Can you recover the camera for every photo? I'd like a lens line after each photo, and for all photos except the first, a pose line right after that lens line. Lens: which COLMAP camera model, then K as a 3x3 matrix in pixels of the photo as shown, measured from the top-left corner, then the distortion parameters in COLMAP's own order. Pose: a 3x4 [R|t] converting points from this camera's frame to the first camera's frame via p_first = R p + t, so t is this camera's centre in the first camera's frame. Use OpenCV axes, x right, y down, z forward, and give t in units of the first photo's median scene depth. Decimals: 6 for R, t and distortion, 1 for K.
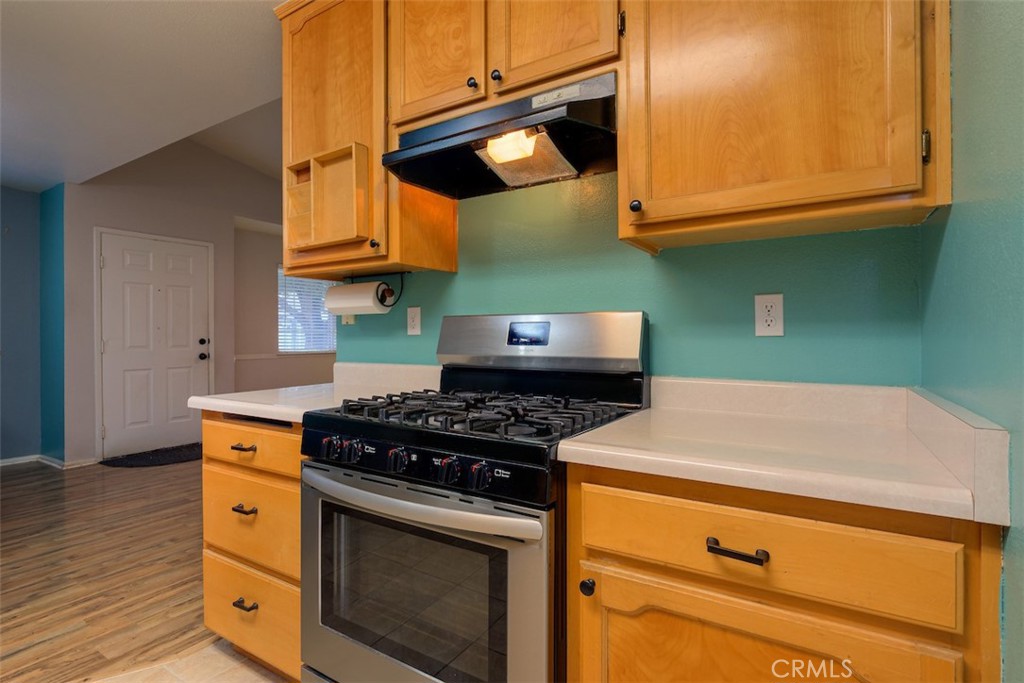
lens RADIAL K [[514.1, 0, 512.0], [0, 514.1, 332.6], [0, 0, 1]] dist [-0.003138, 0.002814]
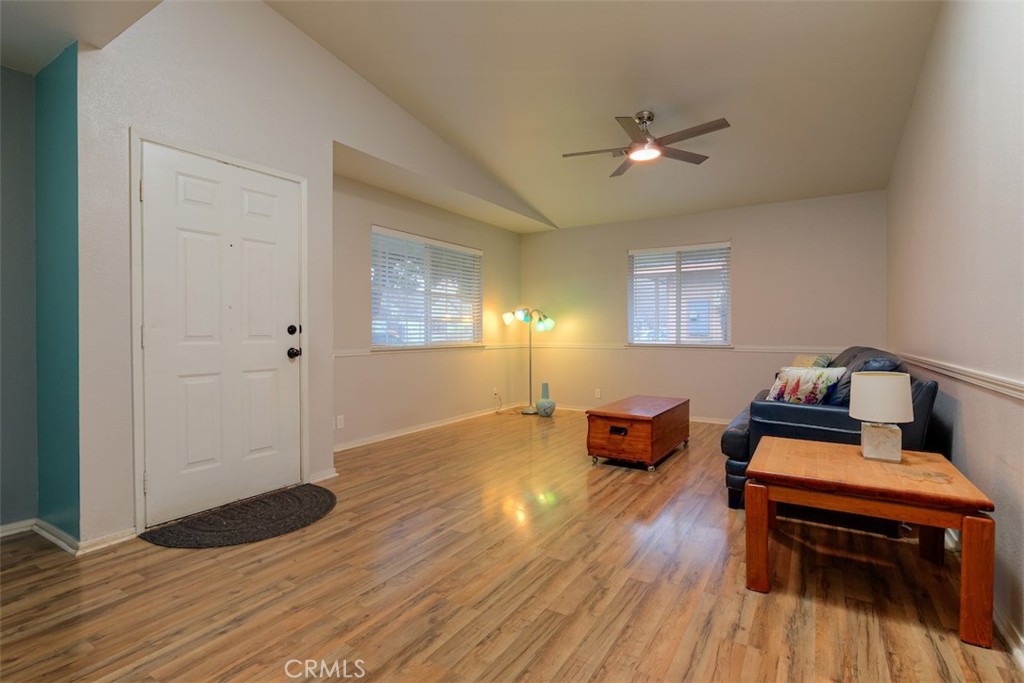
lens RADIAL K [[494.9, 0, 518.7], [0, 494.9, 332.7], [0, 0, 1]] dist [-0.006553, 0.000838]
pose [[0.999671, 0.000838, 0.025623, -0.370832], [-0.001038, 0.999969, 0.007797, 0.017872], [-0.025615, -0.007821, 0.999641, 0.413754]]
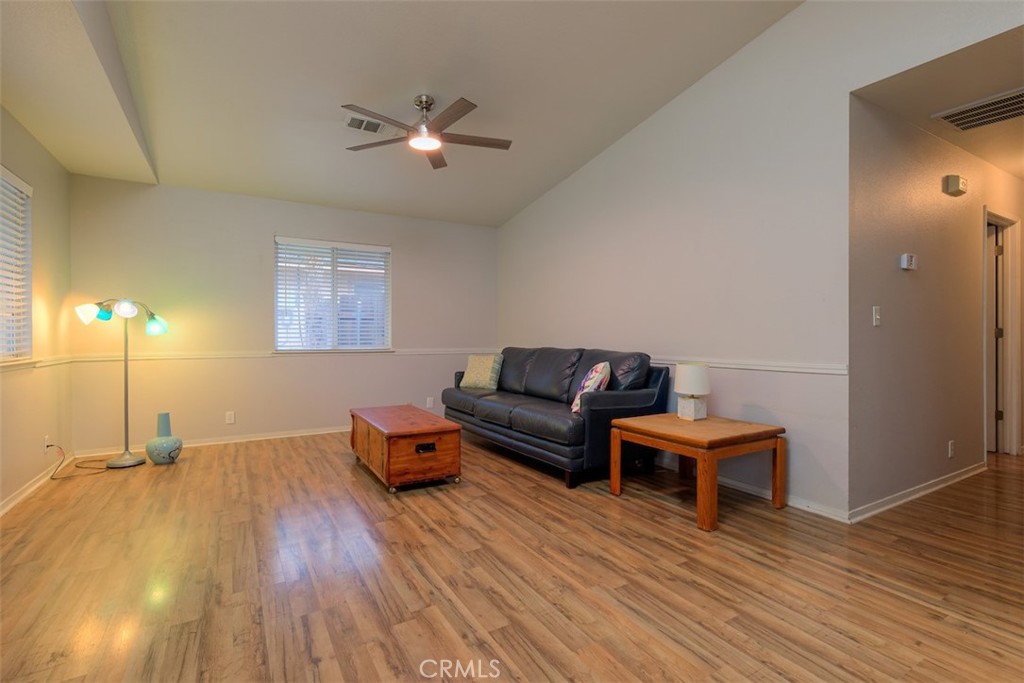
lens RADIAL K [[476.0, 0, 514.6], [0, 476.0, 337.2], [0, 0, 1]] dist [-0.001864, 0.001650]
pose [[0.440945, -0.002771, 0.897530, -0.739819], [-0.005435, 0.999969, 0.005757, 0.019503], [-0.897518, -0.007417, 0.440916, 0.791544]]
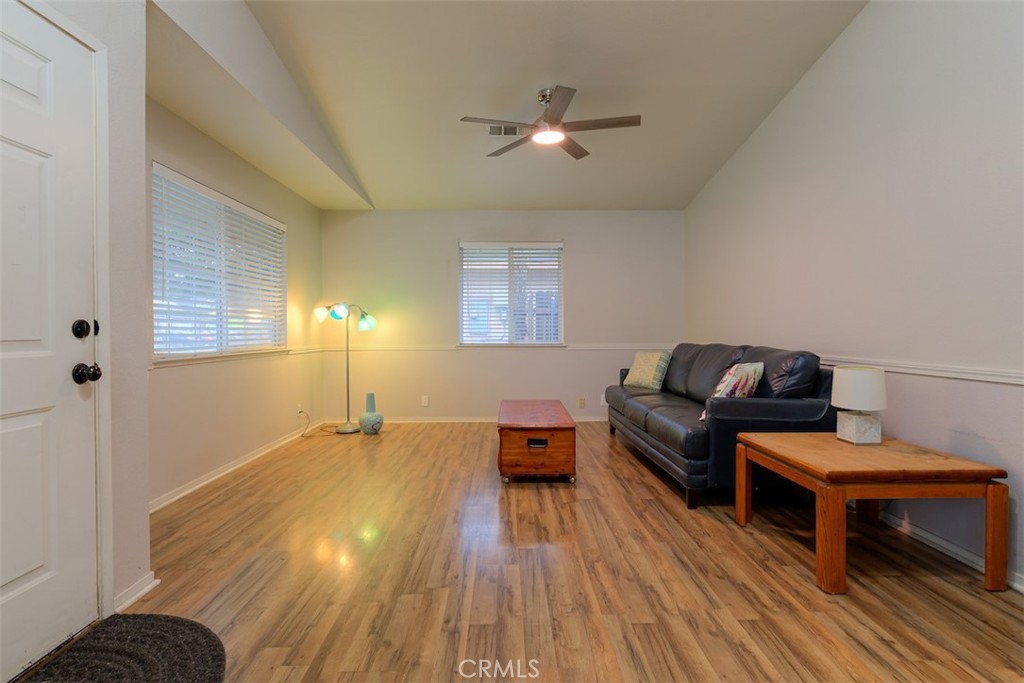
lens RADIAL K [[494.9, 0, 517.9], [0, 494.9, 334.3], [0, 0, 1]] dist [-0.006553, 0.000838]
pose [[0.824671, -0.006304, 0.565578, -0.609546], [-0.000526, 0.999929, 0.011911, 0.018611], [-0.565613, -0.010120, 0.824609, 0.639100]]
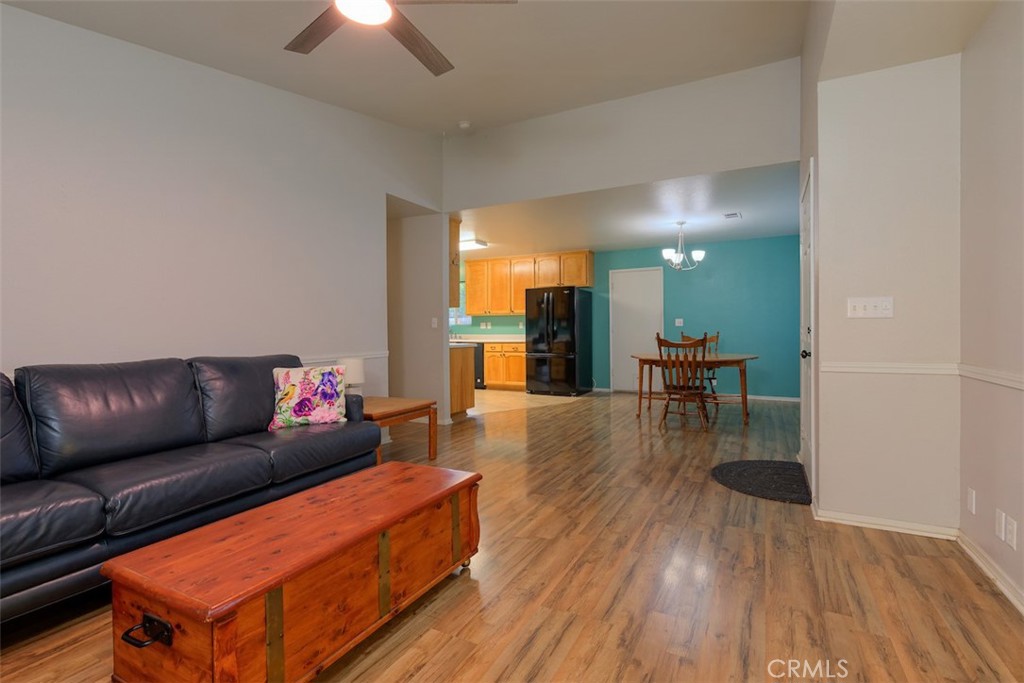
lens RADIAL K [[476.0, 0, 525.1], [0, 476.0, 332.1], [0, 0, 1]] dist [-0.001864, 0.001650]
pose [[-0.994297, 0.009567, -0.106213, -0.232793], [0.009925, 0.999947, -0.002847, 0.020619], [0.106180, -0.003885, -0.994339, 1.687983]]
